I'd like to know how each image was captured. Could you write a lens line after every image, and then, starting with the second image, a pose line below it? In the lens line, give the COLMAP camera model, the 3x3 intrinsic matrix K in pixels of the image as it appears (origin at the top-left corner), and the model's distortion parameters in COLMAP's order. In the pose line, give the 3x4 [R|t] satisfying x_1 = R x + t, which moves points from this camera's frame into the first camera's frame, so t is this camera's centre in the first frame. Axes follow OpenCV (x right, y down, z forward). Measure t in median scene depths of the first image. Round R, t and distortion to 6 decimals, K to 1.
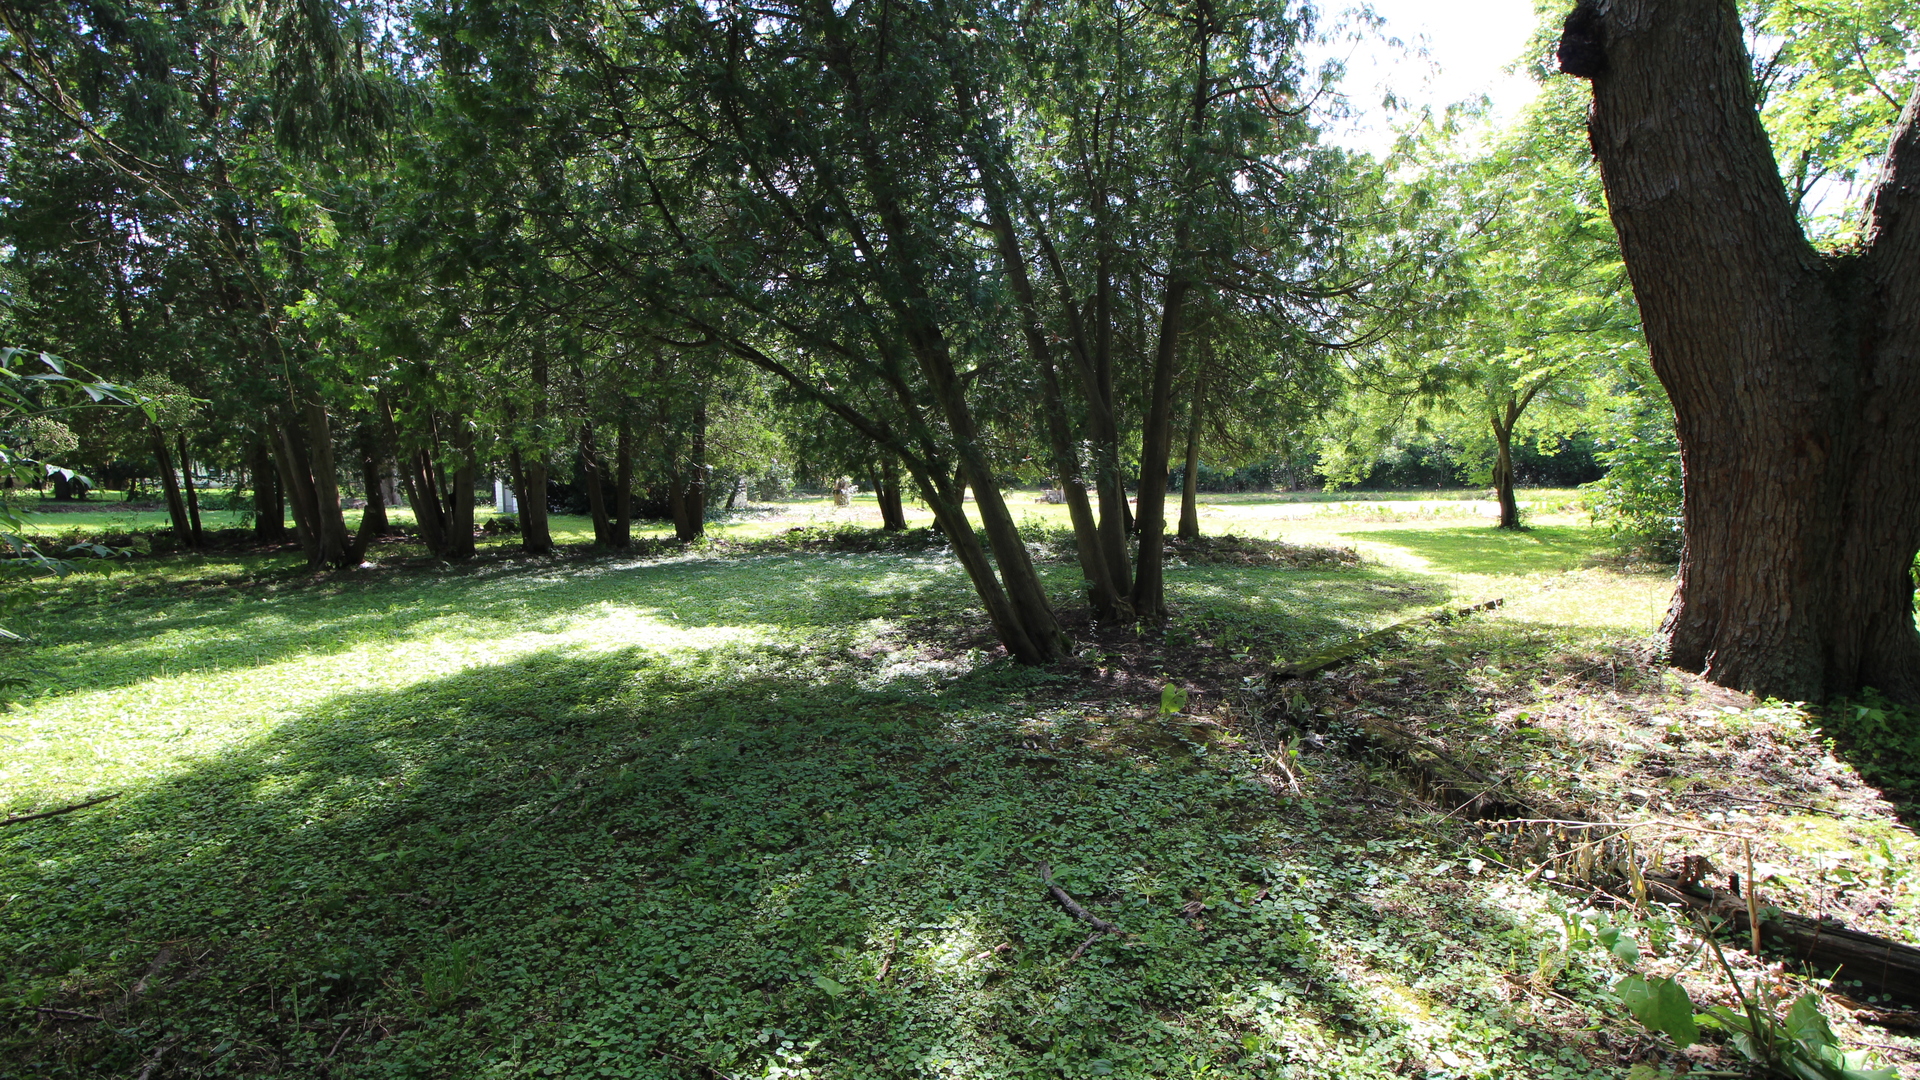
lens RADIAL K [[888.2, 0, 958.9], [0, 888.2, 536.8], [0, 0, 1]] dist [-0.028799, -0.001344]
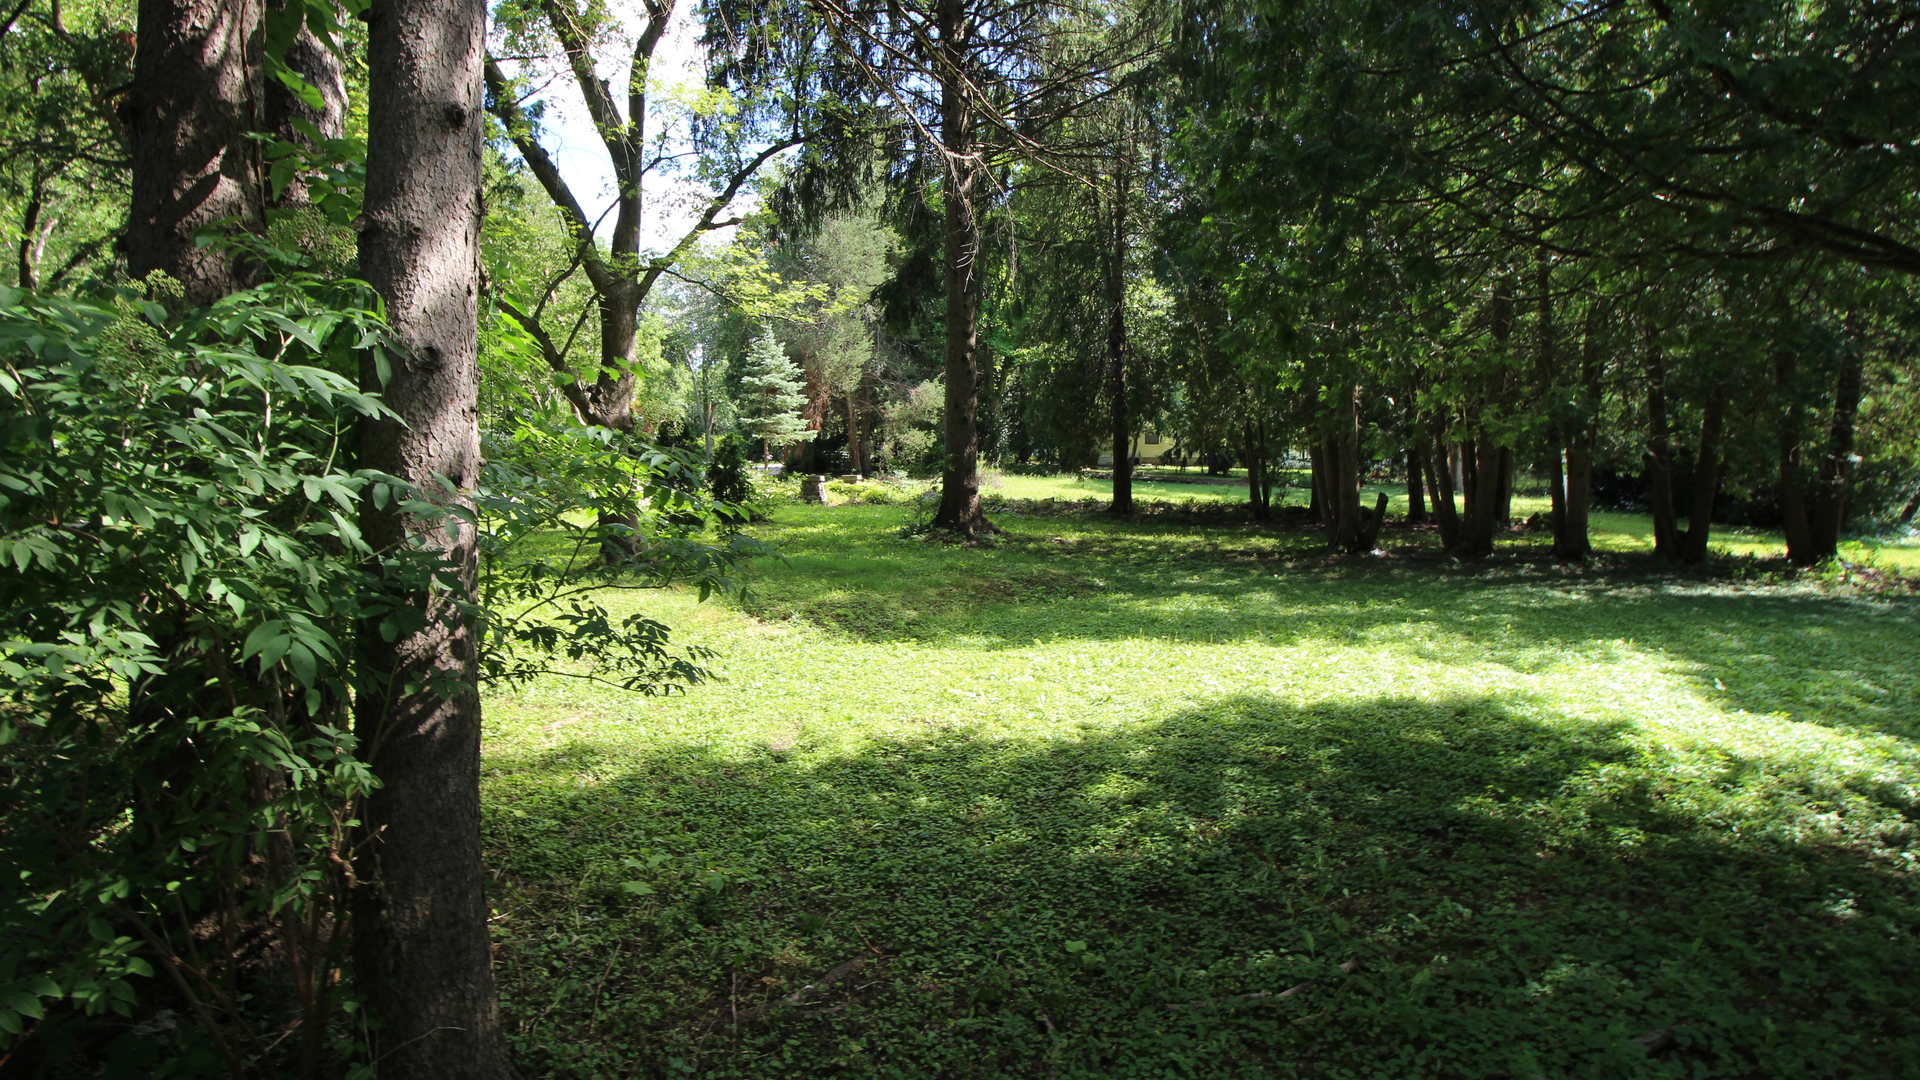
lens RADIAL K [[888.2, 0, 959.0], [0, 888.2, 535.1], [0, 0, 1]] dist [-0.028799, -0.001344]
pose [[0.449049, 0.088363, -0.889127, -0.007788], [-0.075824, 0.995277, 0.060618, -0.012968], [0.890284, 0.040197, 0.453629, 0.147079]]
